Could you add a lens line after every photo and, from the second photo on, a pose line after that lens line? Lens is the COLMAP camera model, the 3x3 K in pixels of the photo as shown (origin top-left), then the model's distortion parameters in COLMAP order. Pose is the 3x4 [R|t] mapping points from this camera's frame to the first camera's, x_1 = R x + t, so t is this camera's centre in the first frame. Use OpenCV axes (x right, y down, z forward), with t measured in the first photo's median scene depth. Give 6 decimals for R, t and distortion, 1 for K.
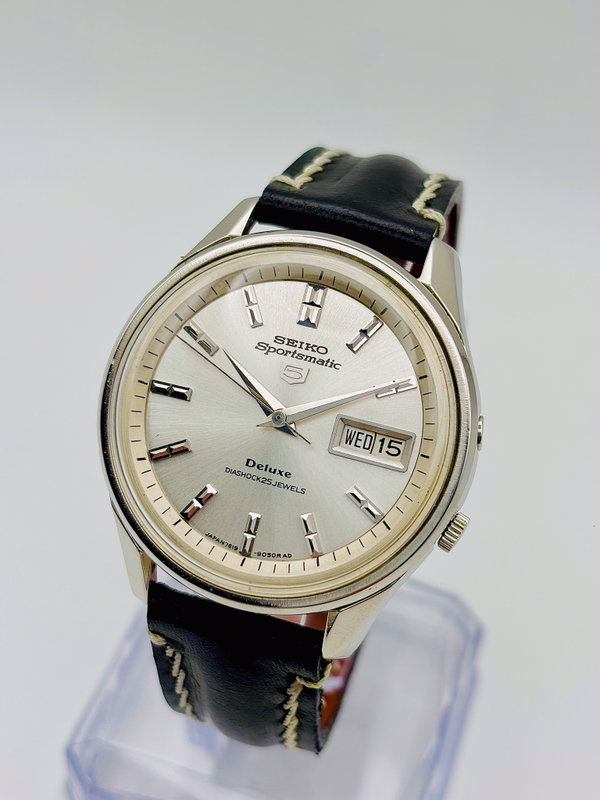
lens RADIAL K [[1236.6, 0, 284.0], [0, 1236.6, 399.3], [0, 0, 1]] dist [-0.007307, -0.035927]
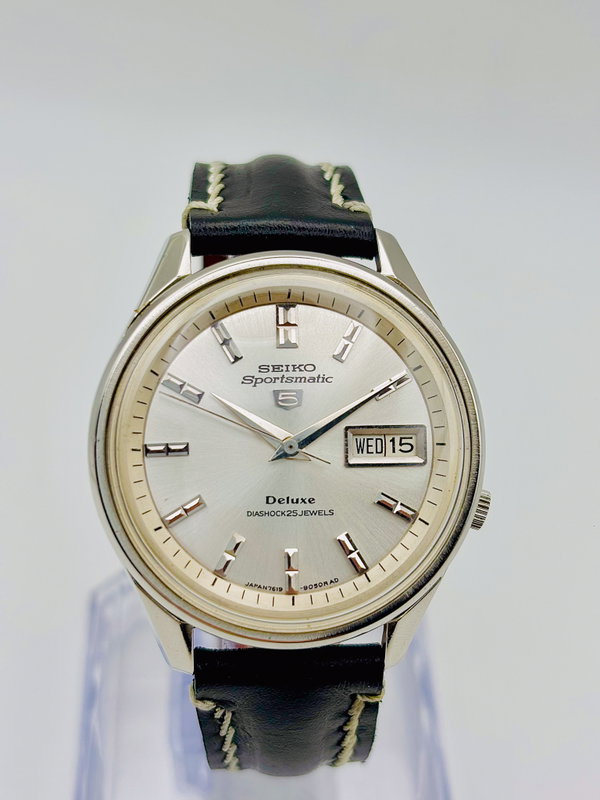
lens RADIAL K [[1236.6, 0, 284.0], [0, 1236.6, 399.3], [0, 0, 1]] dist [-0.007307, -0.035927]
pose [[0.932073, -0.264080, 0.247996, -0.235039], [0.259594, 0.964358, 0.051237, -0.070594], [-0.252687, 0.016622, 0.967405, 0.063923]]
